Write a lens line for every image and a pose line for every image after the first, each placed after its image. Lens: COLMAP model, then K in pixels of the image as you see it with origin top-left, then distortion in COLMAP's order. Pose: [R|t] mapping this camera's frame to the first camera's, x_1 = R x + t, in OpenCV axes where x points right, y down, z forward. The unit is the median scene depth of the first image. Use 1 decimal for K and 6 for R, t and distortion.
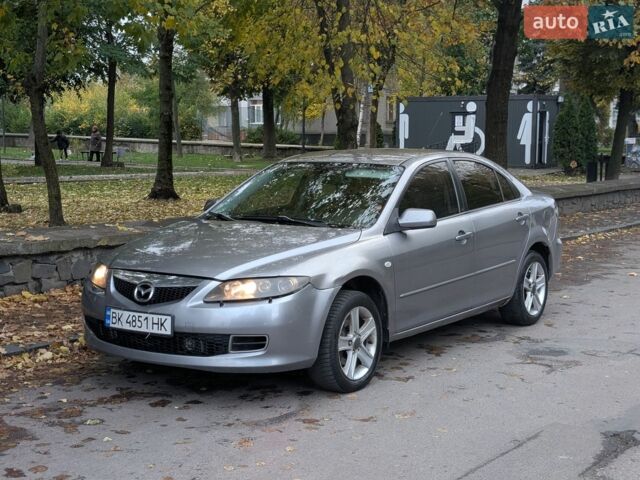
lens RADIAL K [[968.9, 0, 320.0], [0, 968.9, 240.0], [0, 0, 1]] dist [0.245710, -0.972136]
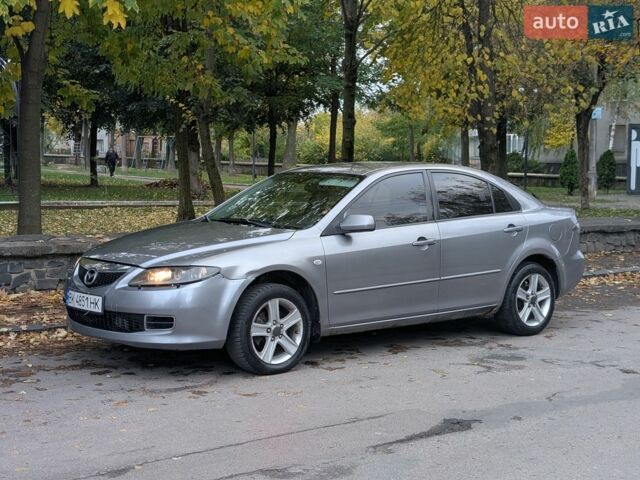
lens RADIAL K [[968.9, 0, 320.0], [0, 968.9, 240.0], [0, 0, 1]] dist [0.245710, -0.972136]
pose [[0.963794, 0.026031, -0.265375, 0.378160], [-0.034296, 0.999059, -0.026558, 0.030054], [0.264434, 0.034697, 0.963779, -0.058614]]
